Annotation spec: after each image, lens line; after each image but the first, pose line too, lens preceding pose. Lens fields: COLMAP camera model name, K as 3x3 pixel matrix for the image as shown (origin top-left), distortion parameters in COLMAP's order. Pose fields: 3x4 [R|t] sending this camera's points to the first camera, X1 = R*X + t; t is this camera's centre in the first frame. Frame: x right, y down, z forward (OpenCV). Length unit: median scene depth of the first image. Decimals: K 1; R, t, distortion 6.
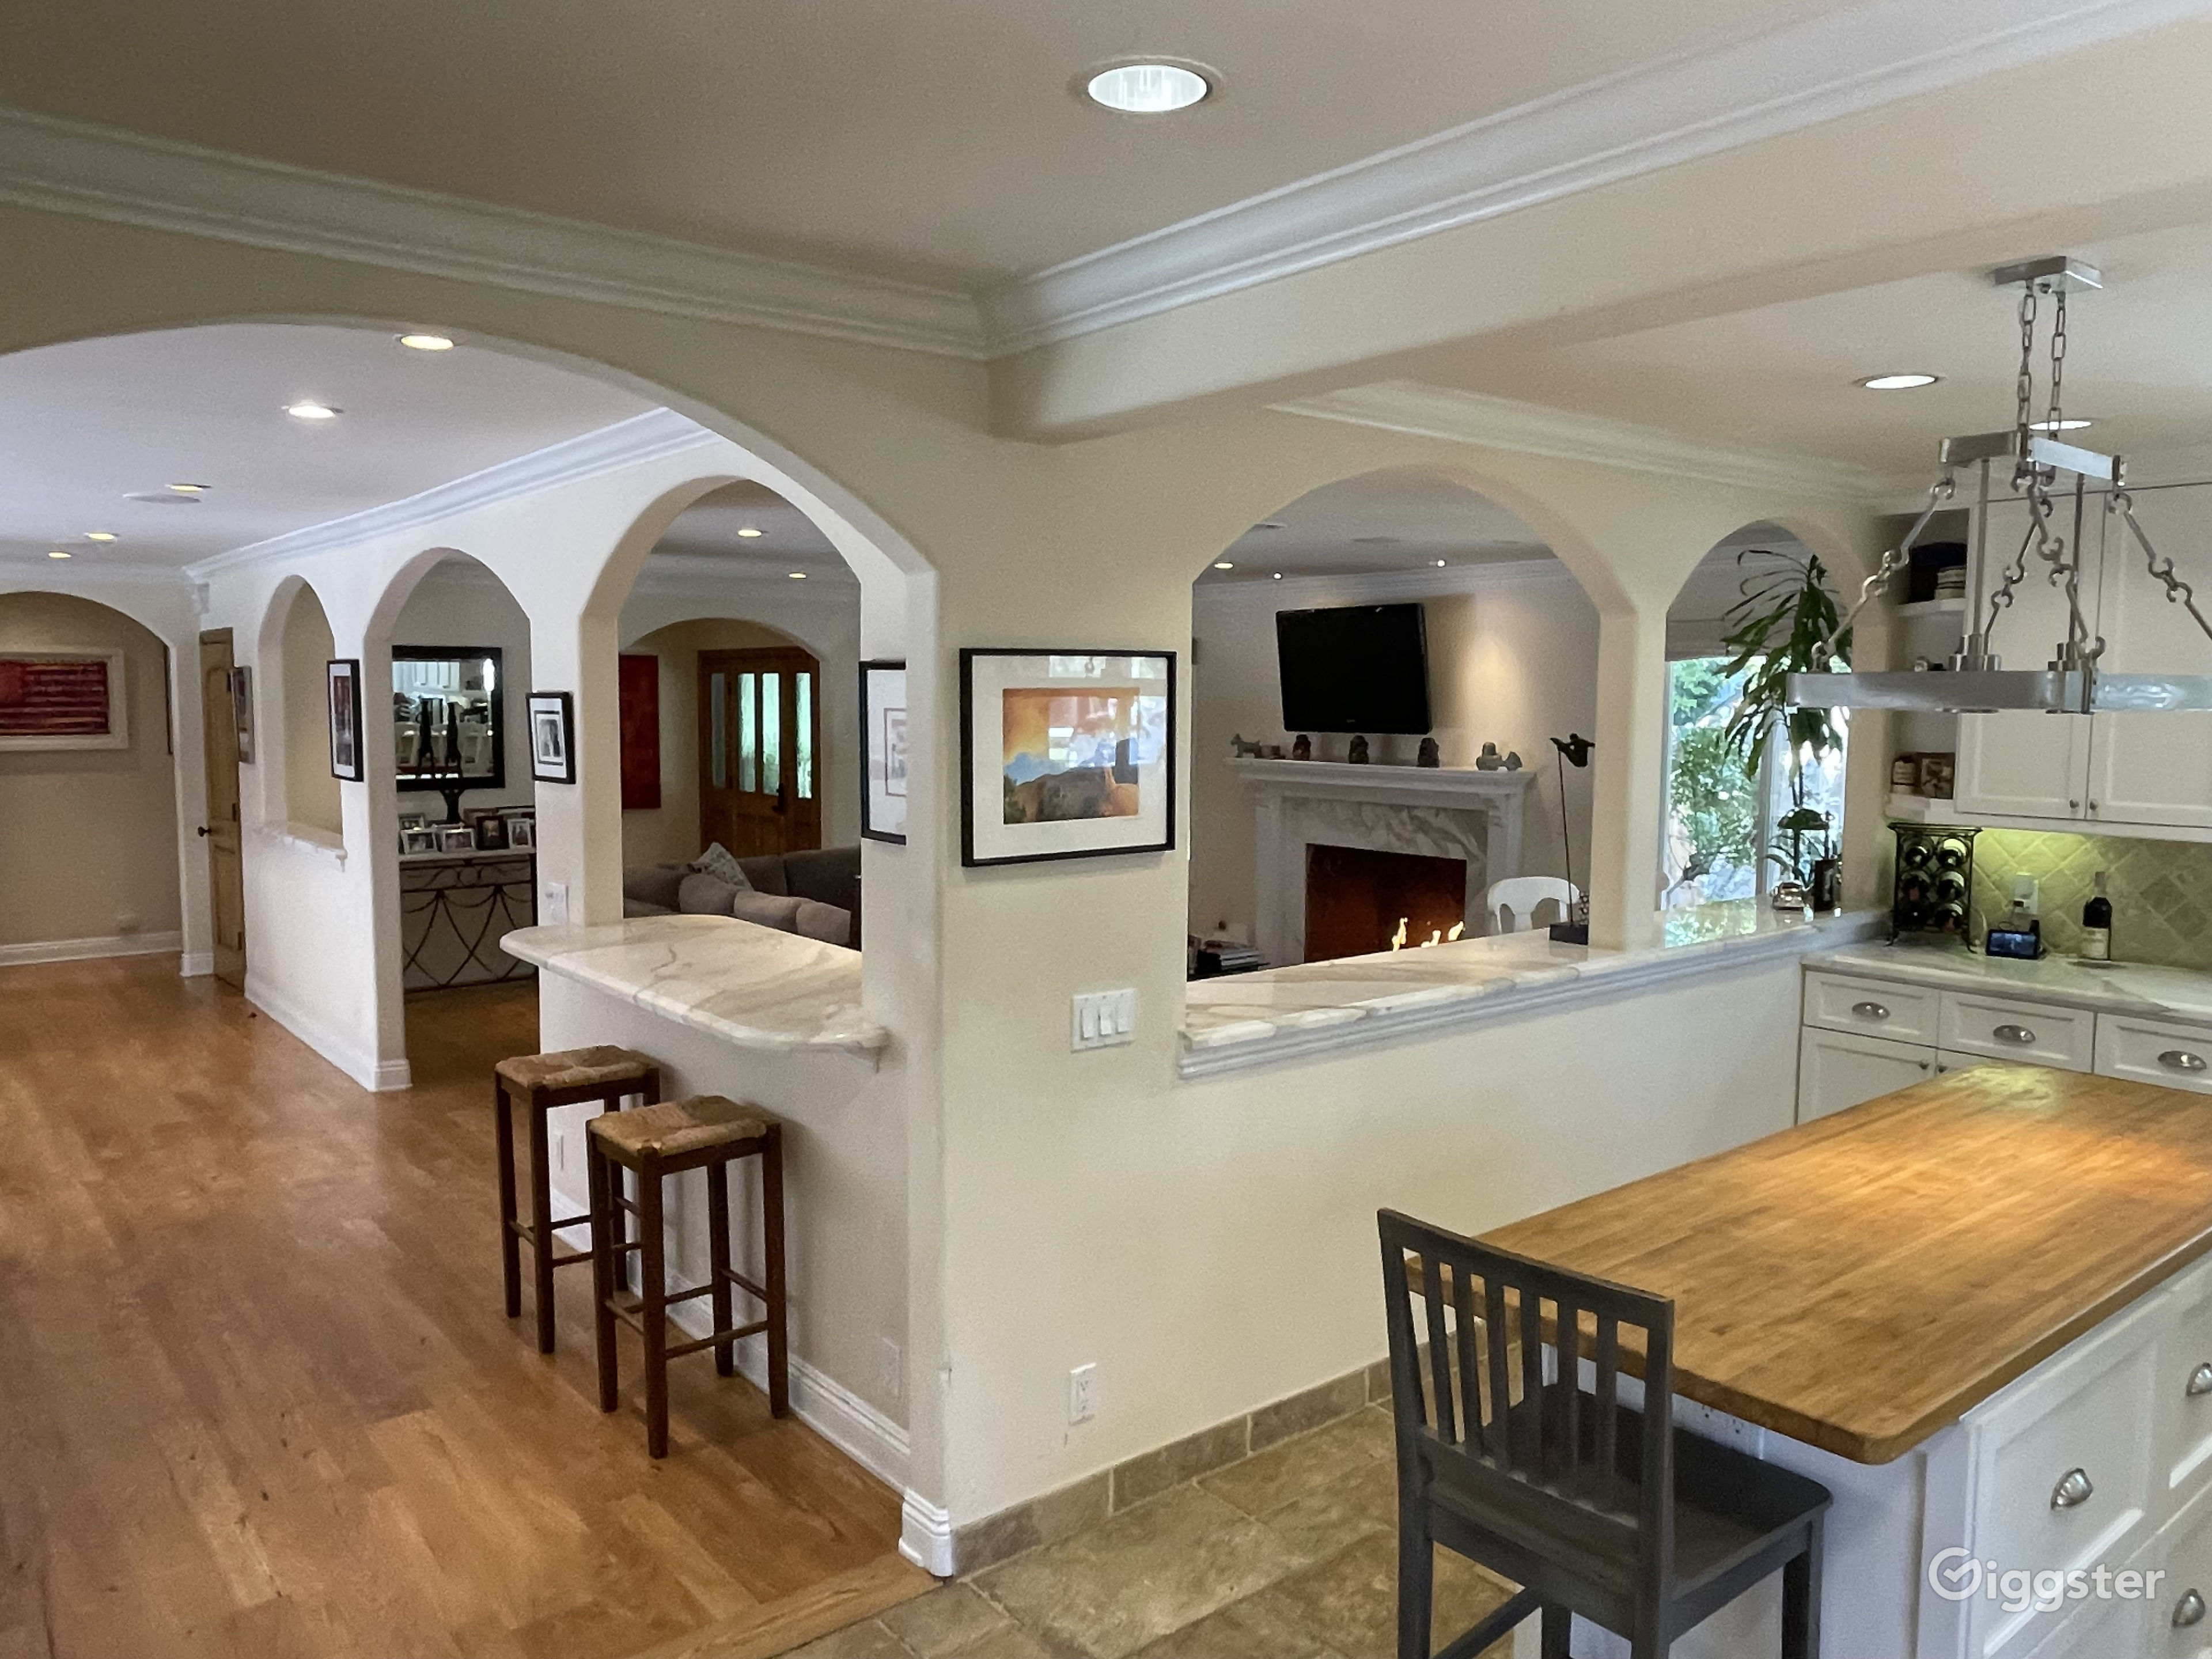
lens RADIAL K [[1562.6, 0, 1106.0], [0, 1562.6, 829.5], [0, 0, 1]] dist [-0.002025, -0.005590]
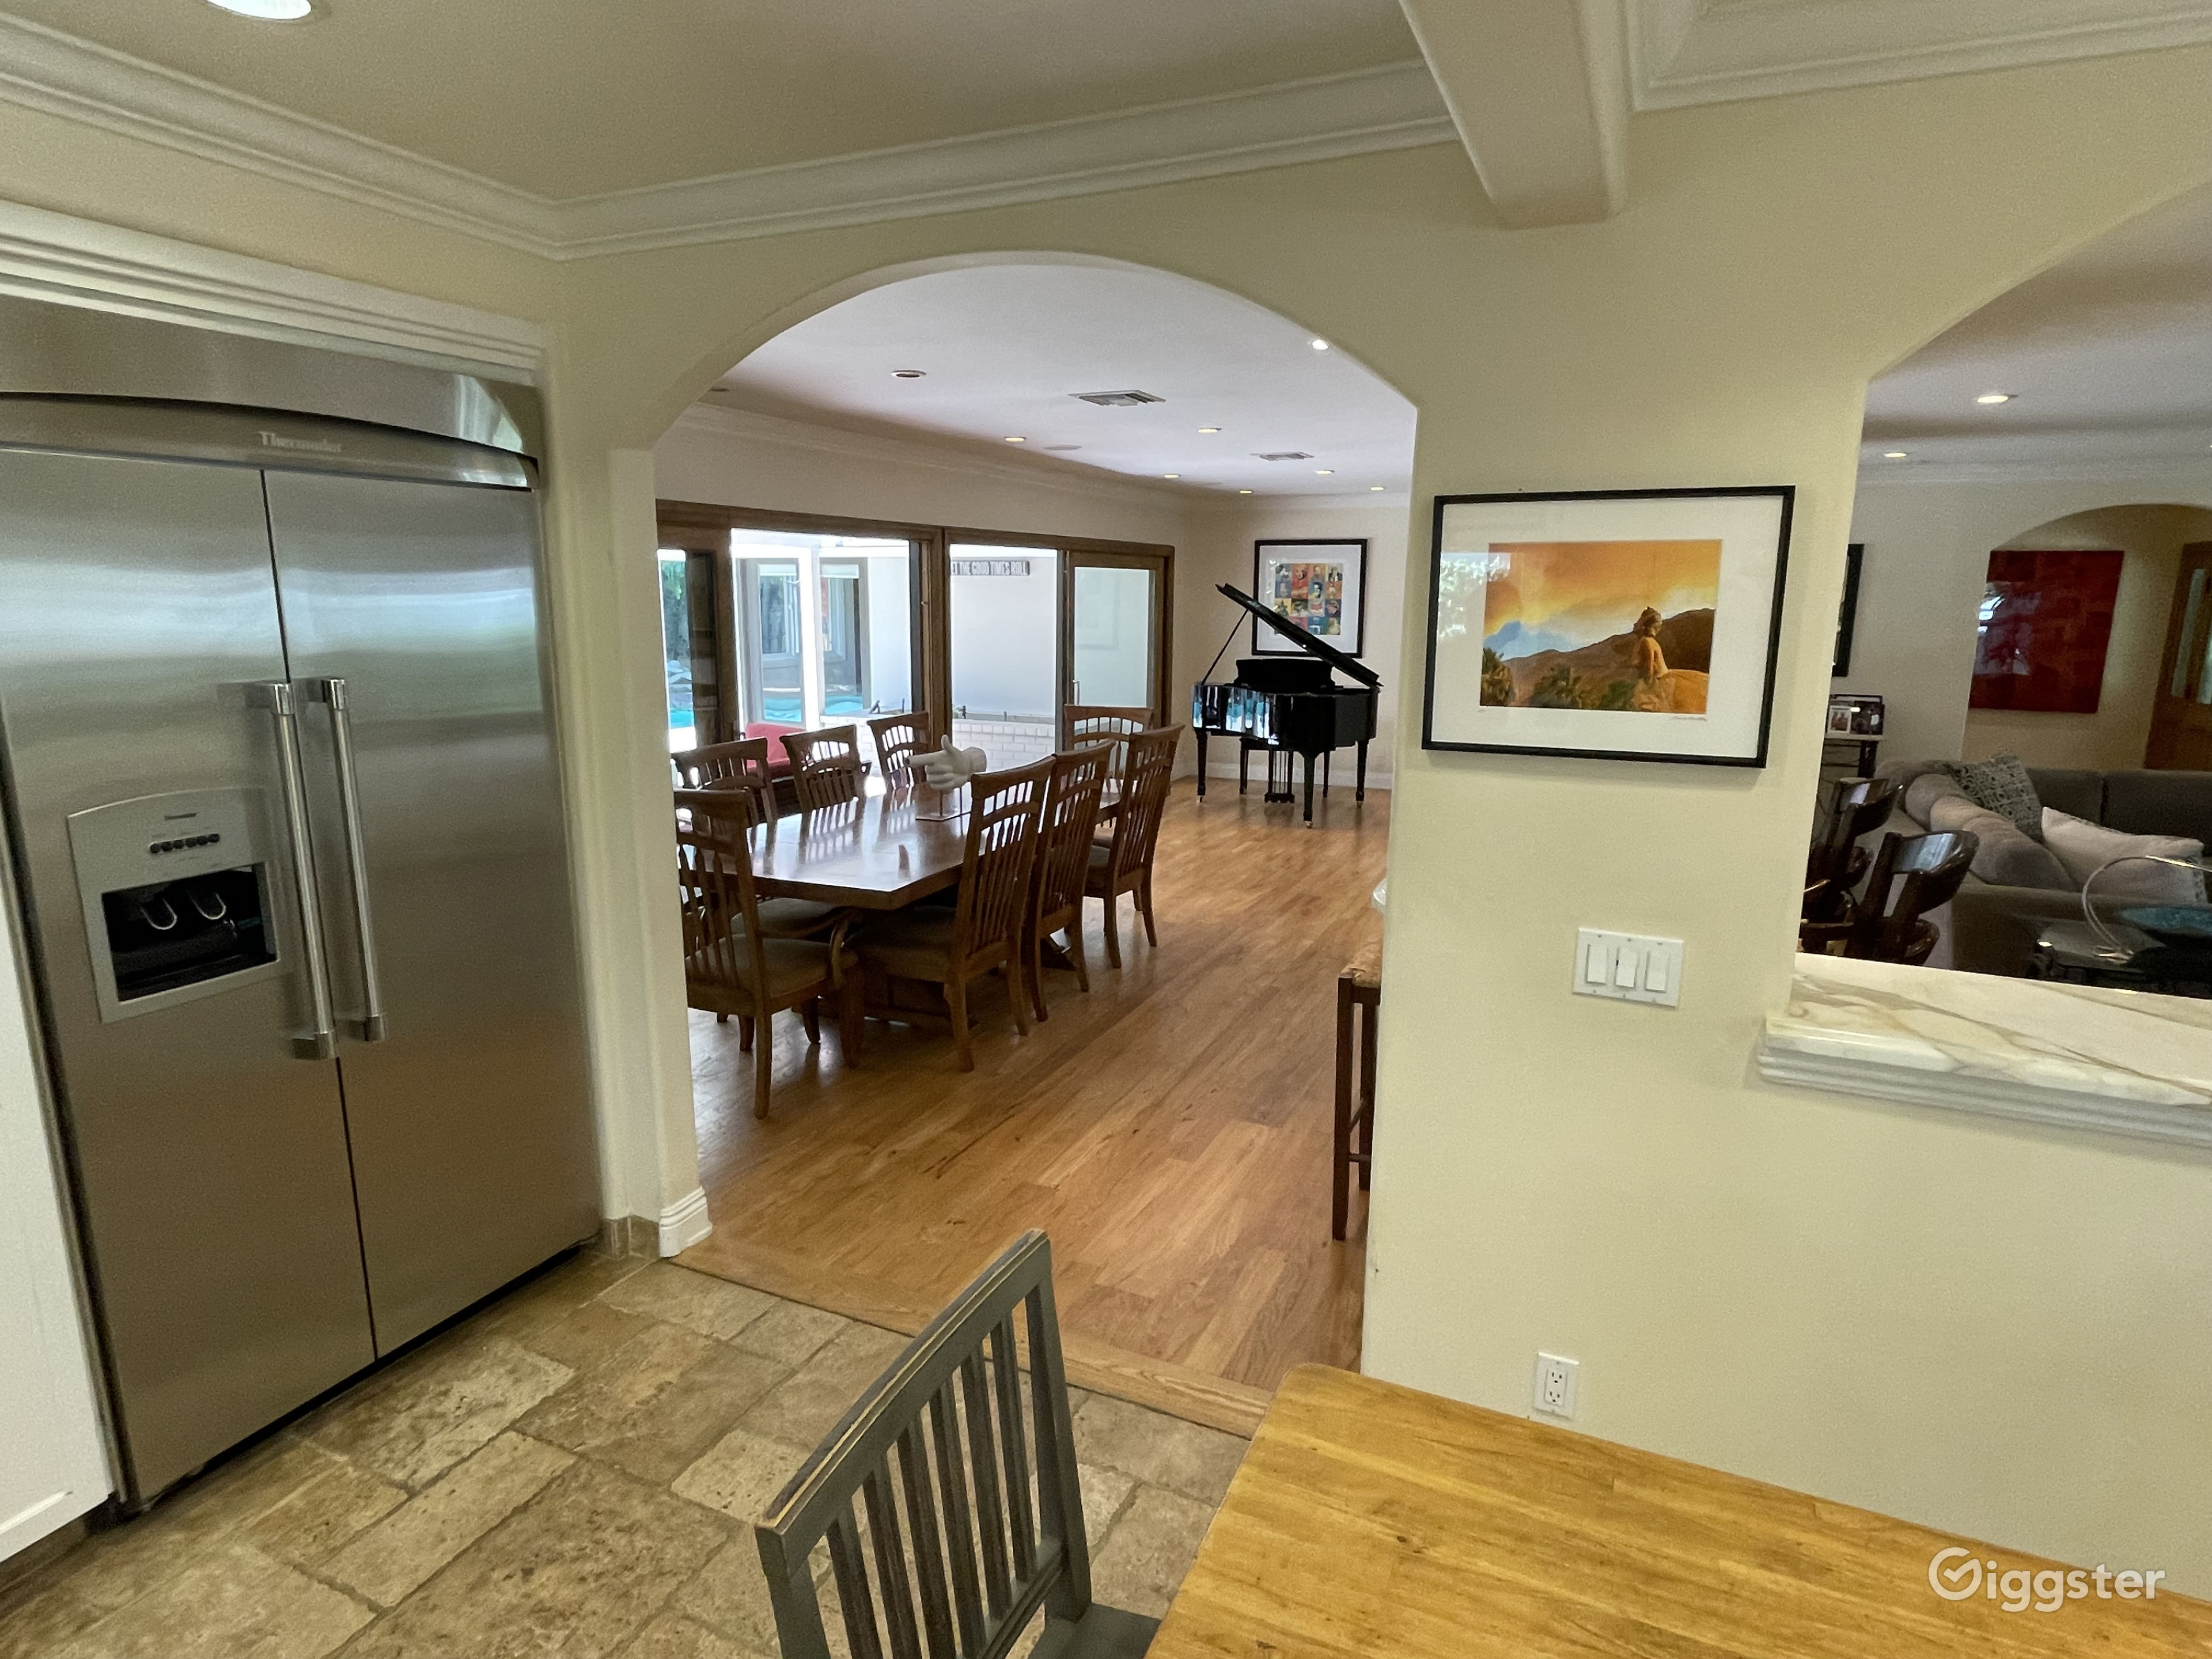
lens RADIAL K [[1216.1, 0, 1110.0], [0, 1216.1, 830.8], [0, 0, 1]] dist [-0.002387, 0.000023]
pose [[0.449047, 0.174350, -0.876333, 0.369112], [-0.085199, 0.984664, 0.152245, -0.016700], [0.889437, 0.006298, 0.457014, 0.433427]]
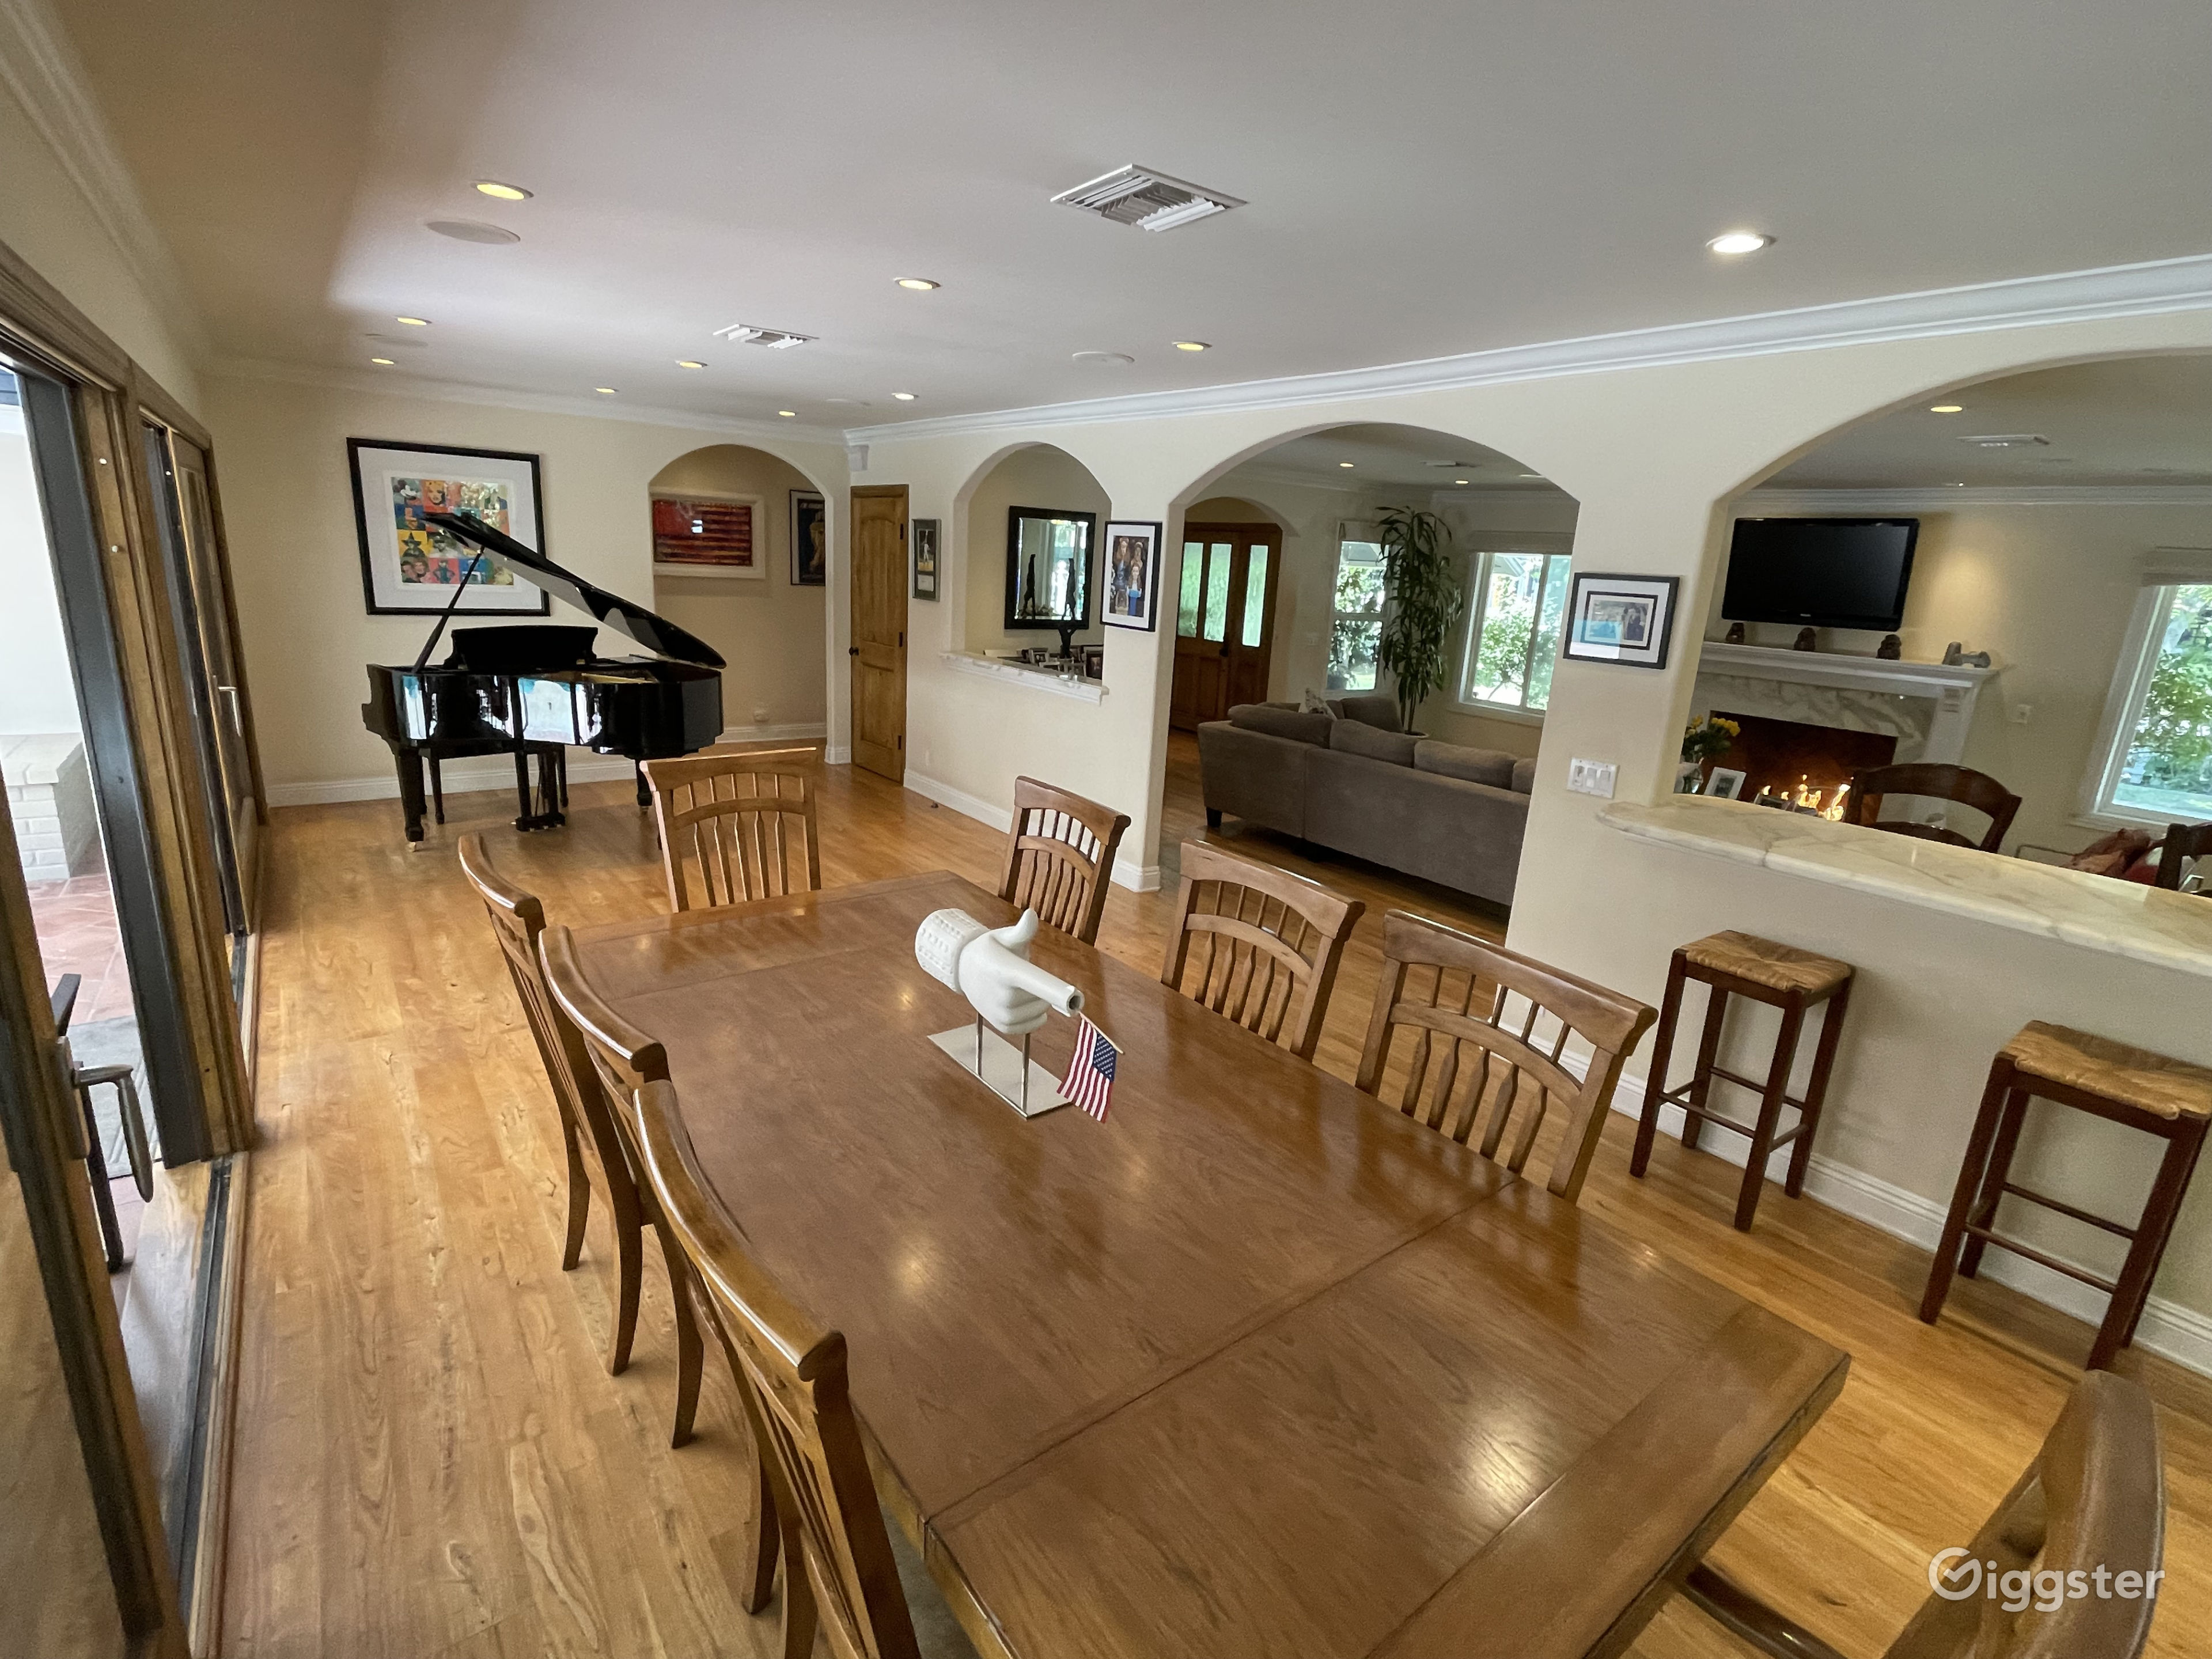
lens RADIAL K [[1043.9, 0, 1101.6], [0, 1043.9, 827.6], [0, 0, 1]] dist [-0.002350, -0.000806]
pose [[0.997881, 0.061665, -0.020763, -0.909236], [-0.057371, 0.984403, 0.166310, -0.025672], [0.030694, -0.164767, 0.985855, 0.388311]]
